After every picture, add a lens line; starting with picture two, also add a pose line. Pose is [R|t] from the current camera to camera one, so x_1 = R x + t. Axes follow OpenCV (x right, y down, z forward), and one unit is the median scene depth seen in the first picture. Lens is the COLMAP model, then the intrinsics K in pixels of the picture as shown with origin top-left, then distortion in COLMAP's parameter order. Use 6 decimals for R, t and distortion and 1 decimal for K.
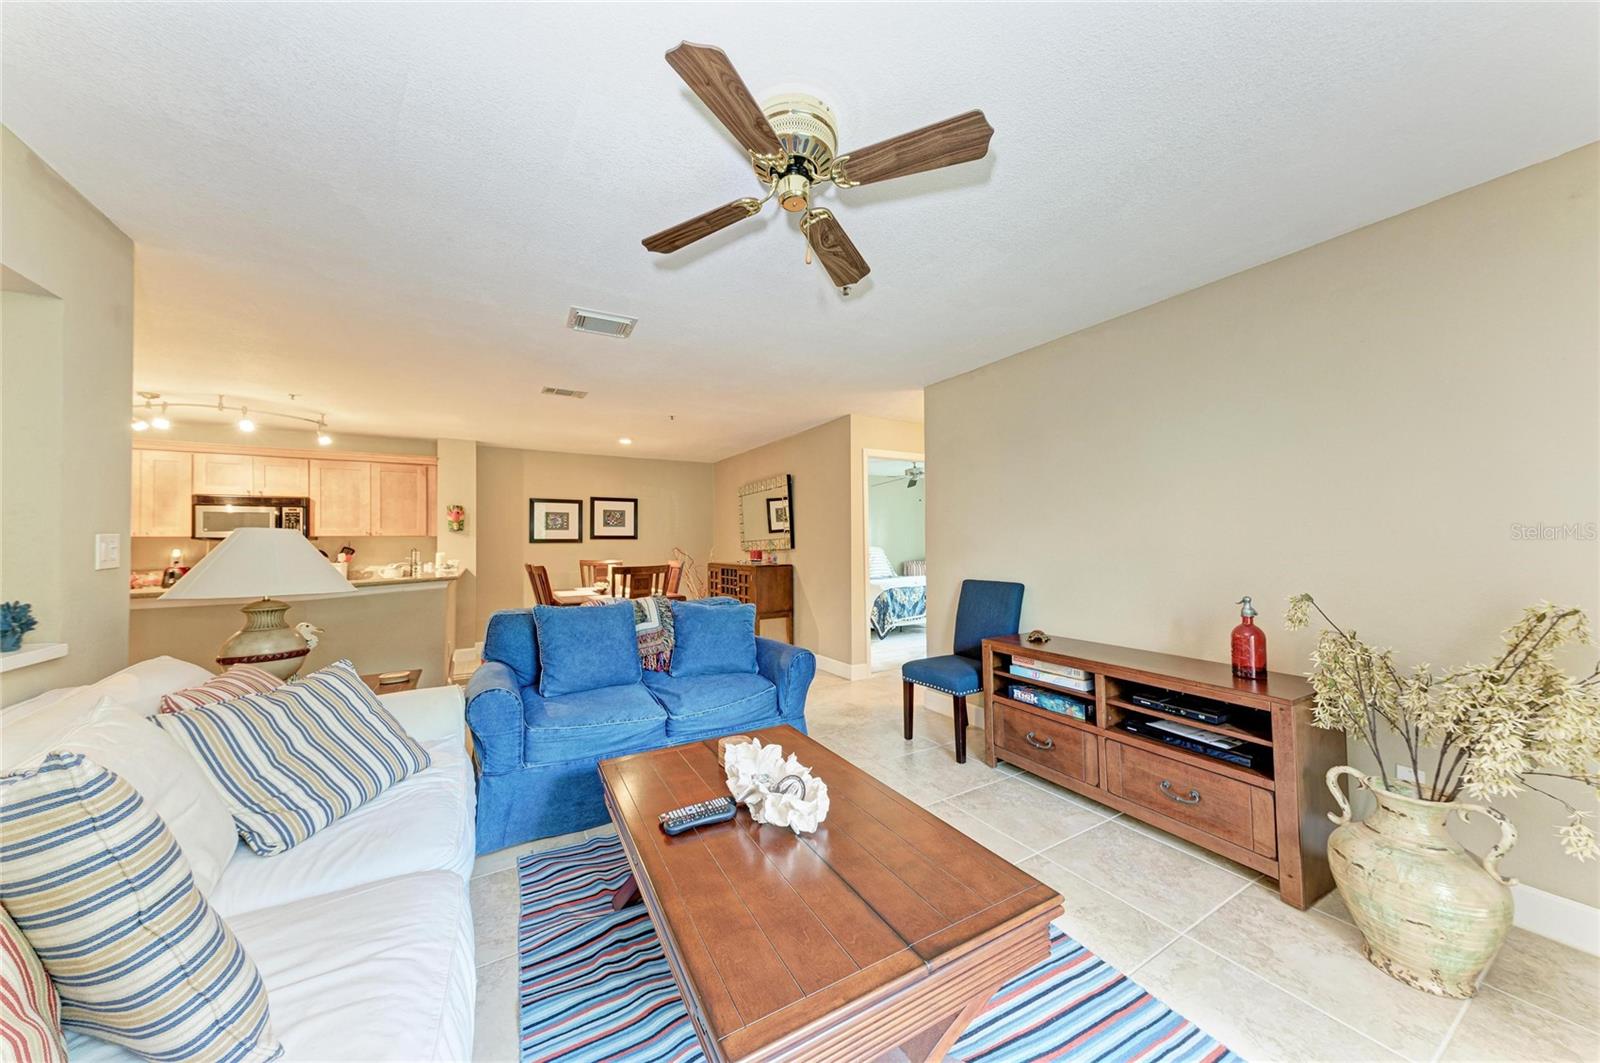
lens RADIAL K [[532.6, 0, 780.5], [0, 532.6, 542.5], [0, 0, 1]] dist [0.081677, -0.021547]
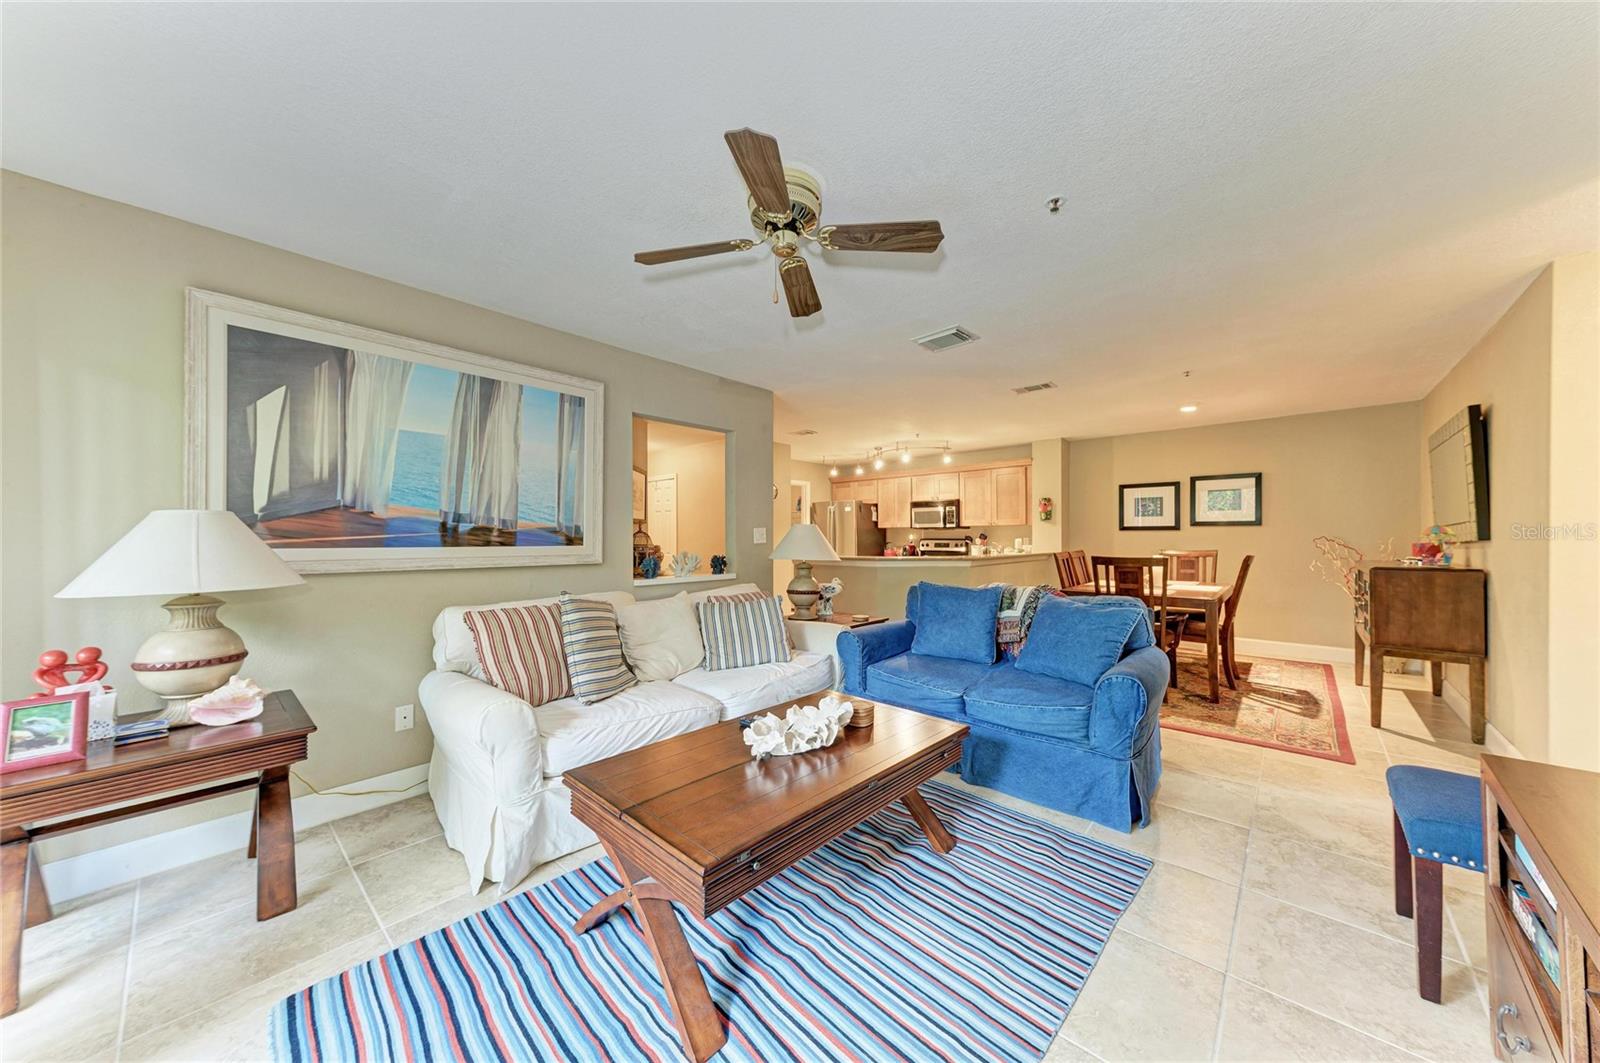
lens RADIAL K [[539.0, 0, 808.2], [0, 539.0, 528.2], [0, 0, 1]] dist [0.001458, -0.000062]
pose [[0.325863, -0.005643, -0.945400, 0.317059], [0.003328, 0.999983, -0.004822, -0.000597], [0.945411, -0.001575, 0.325877, 0.172697]]
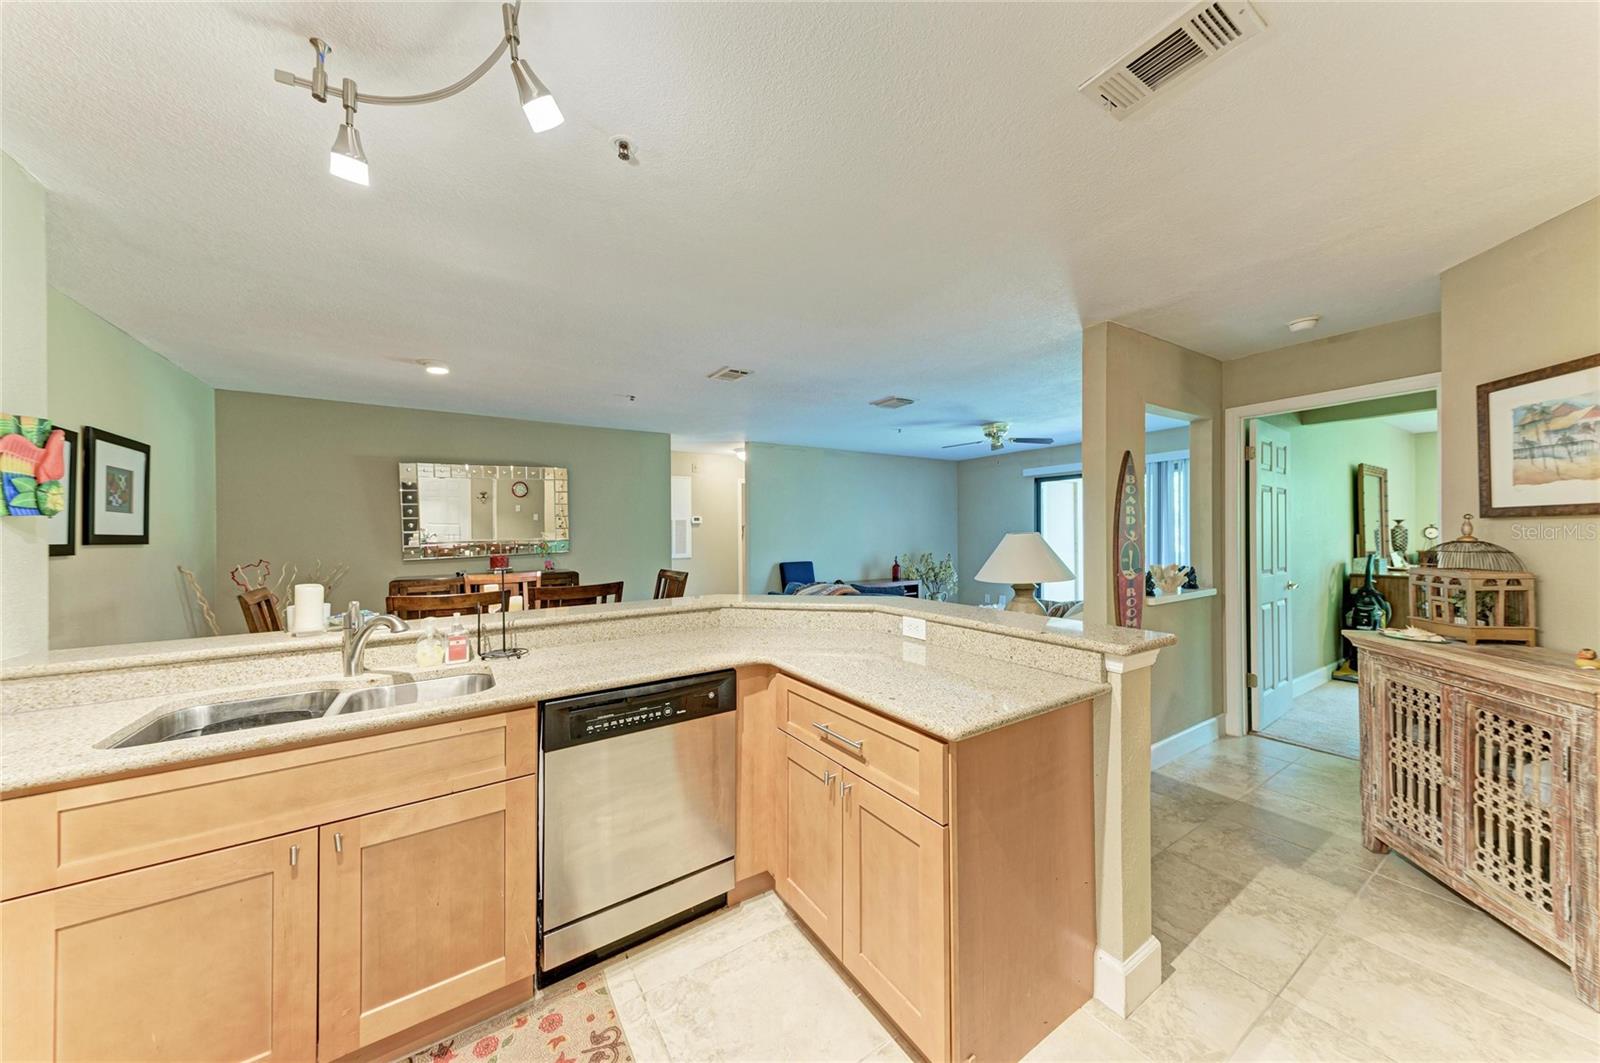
lens RADIAL K [[533.5, 0, 801.6], [0, 533.5, 529.5], [0, 0, 1]] dist [0.025701, -0.004296]
pose [[-0.074793, 0.017695, 0.997042, -0.905517], [0.012031, 0.999786, -0.016841, -0.006091], [-0.997127, 0.010736, -0.074990, 0.678466]]
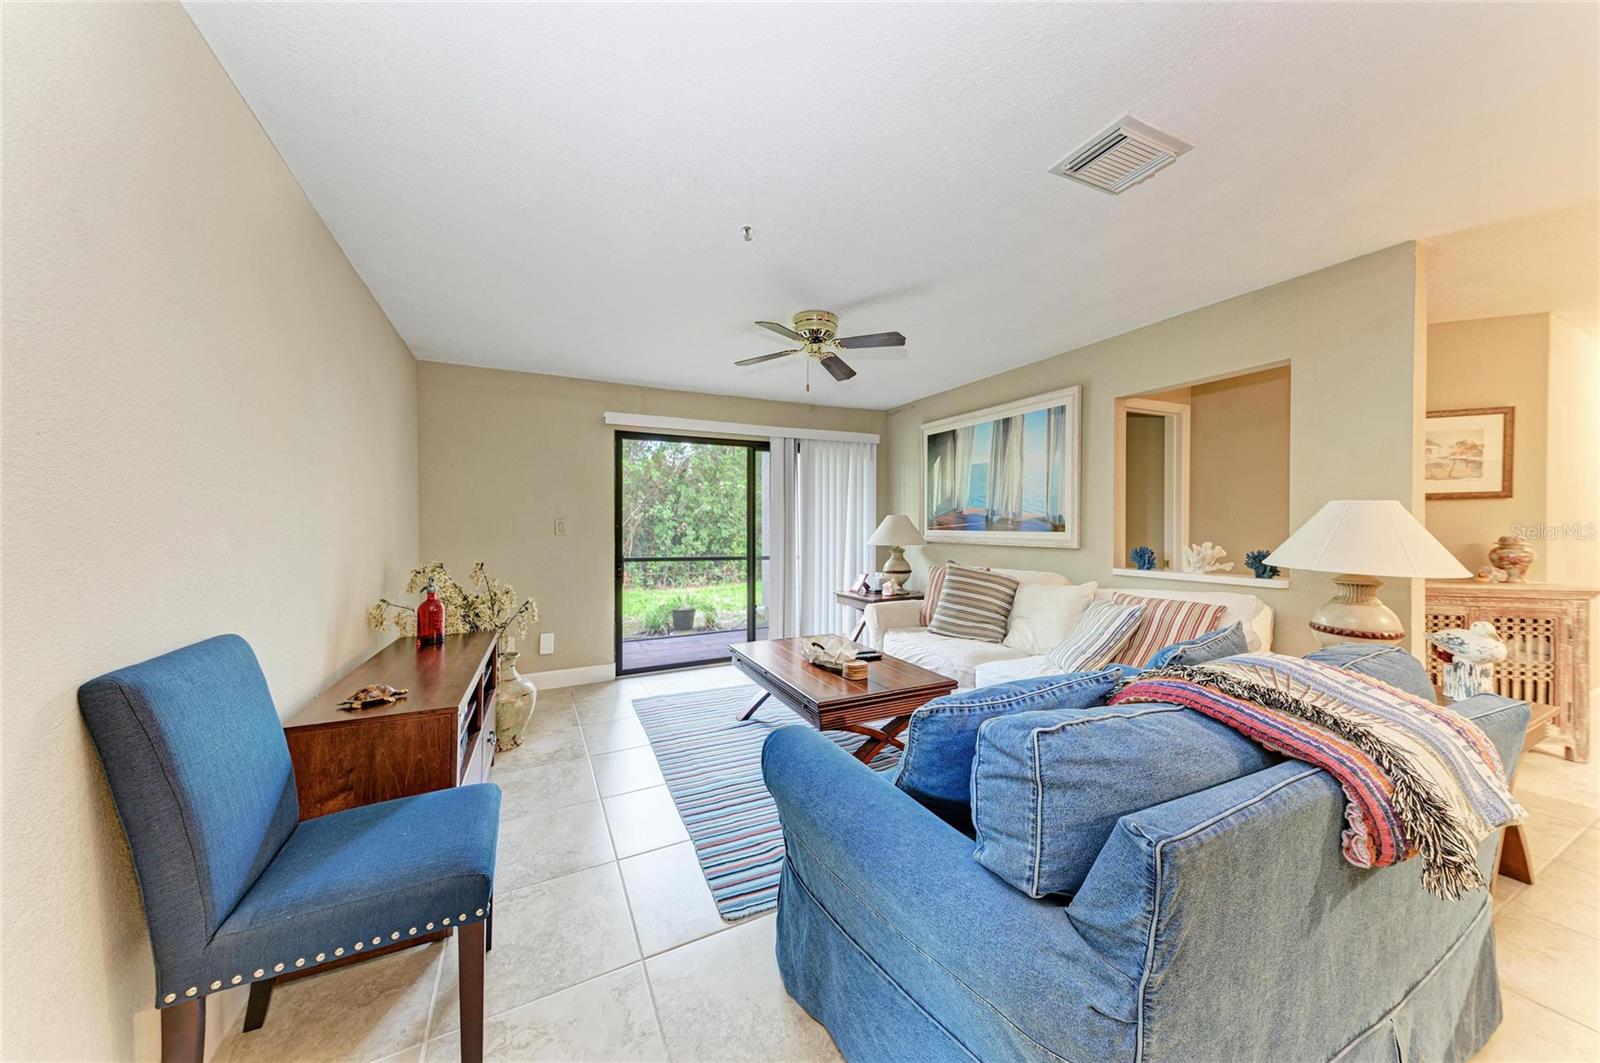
lens RADIAL K [[533.5, 0, 801.6], [0, 533.5, 529.5], [0, 0, 1]] dist [0.025701, -0.004296]
pose [[-0.999259, 0.016561, 0.034753, 0.006569], [0.016681, 0.999856, 0.003156, 0.003392], [-0.034696, 0.003733, -0.999391, 0.796502]]
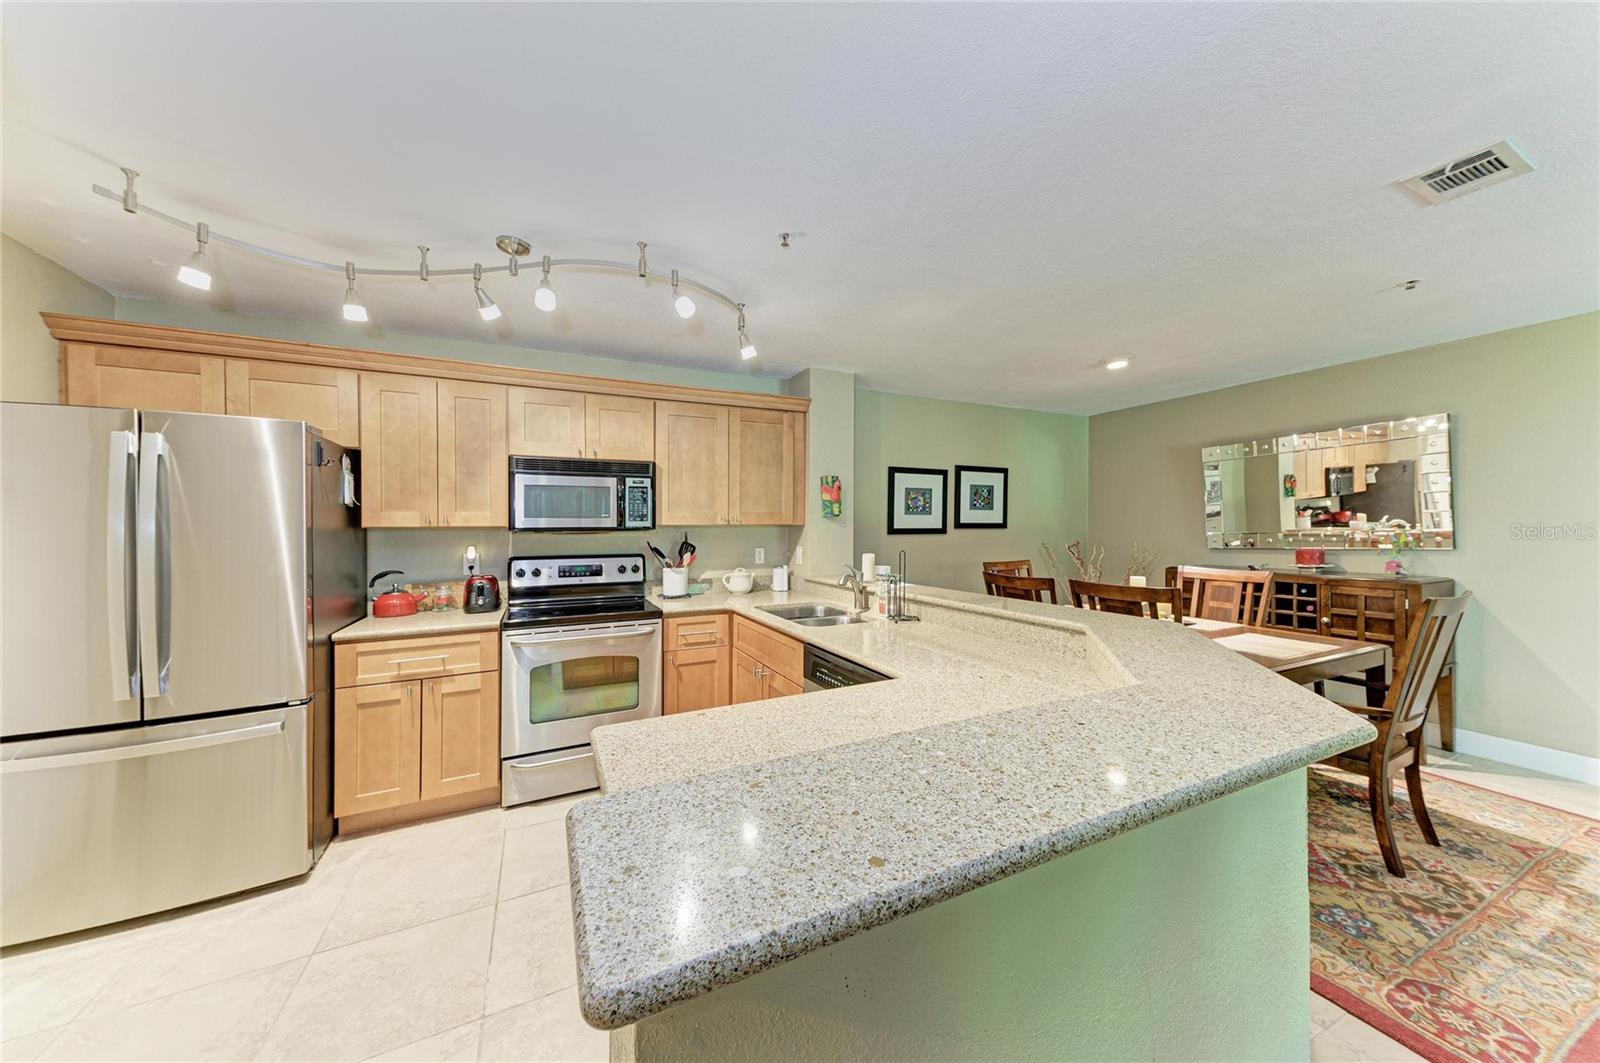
lens RADIAL K [[528.4, 0, 797.4], [0, 528.4, 528.2], [0, 0, 1]] dist [0.020579, -0.002247]
pose [[0.998063, 0.003078, -0.062139, -0.615022], [-0.002852, 0.999989, 0.003728, -0.010169], [0.062150, -0.003543, 0.998061, 0.404731]]
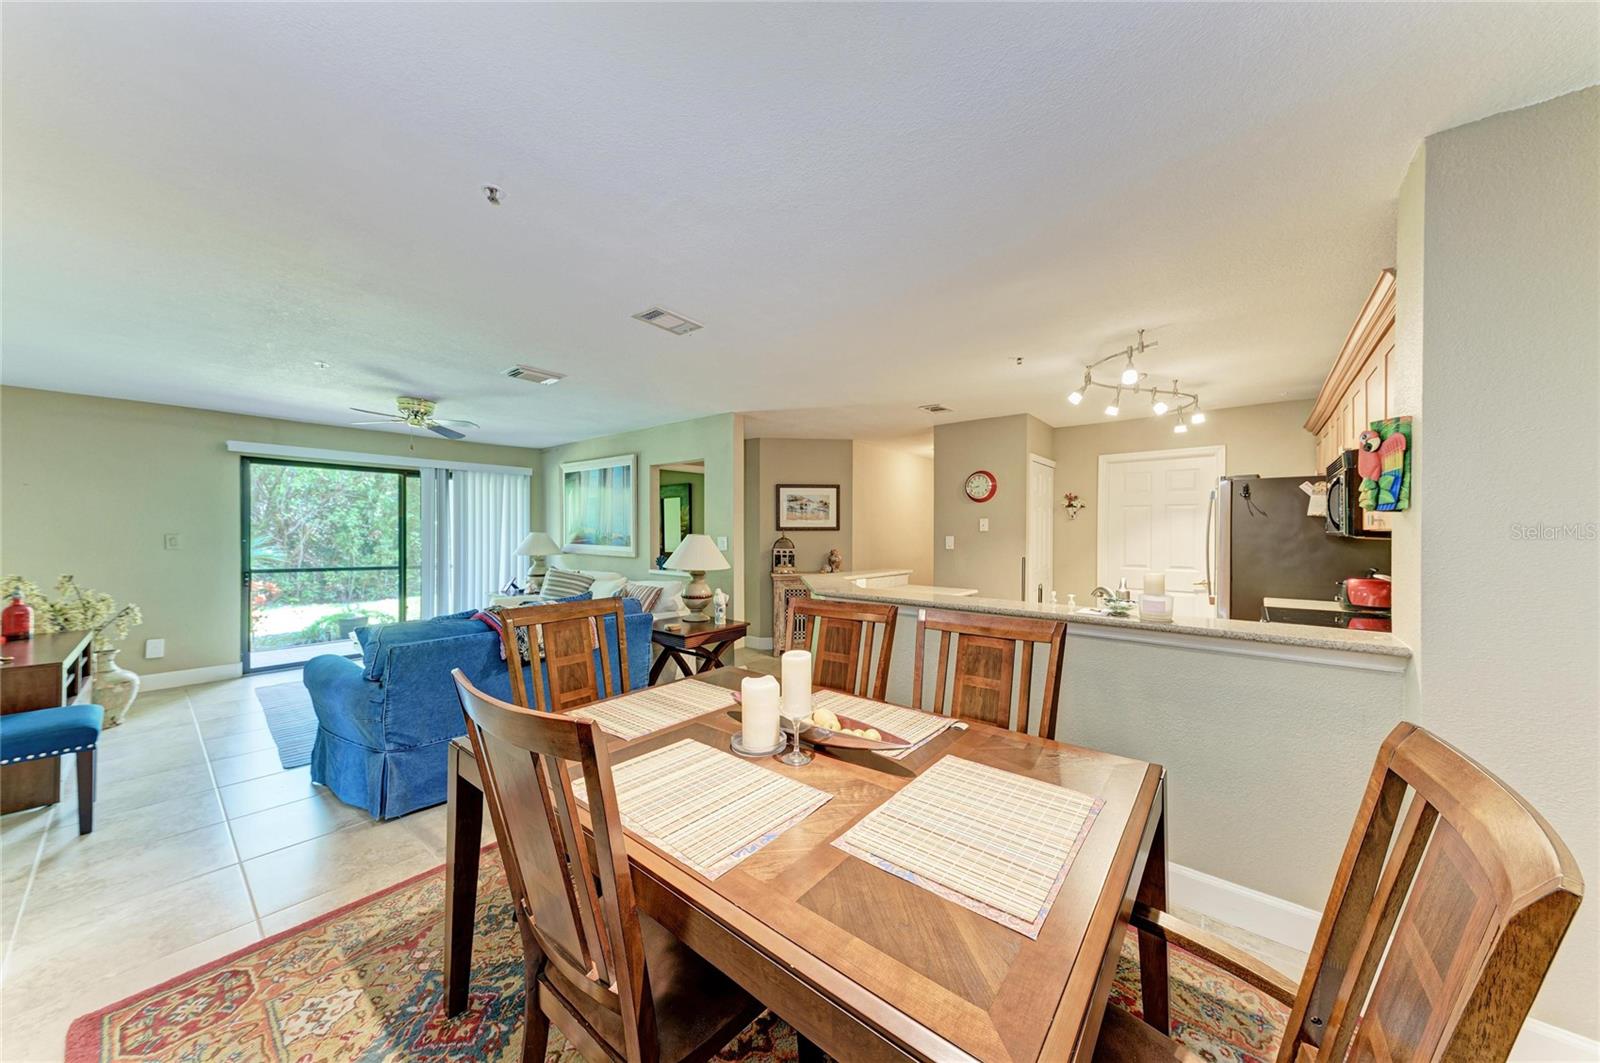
lens RADIAL K [[531.8, 0, 798.1], [0, 531.8, 538.5], [0, 0, 1]] dist [0.007638, -0.000345]
pose [[-0.927665, 0.011239, -0.373244, -0.210015], [0.006833, 0.999891, 0.013126, -0.012373], [0.373350, 0.009626, -0.927640, 1.174806]]
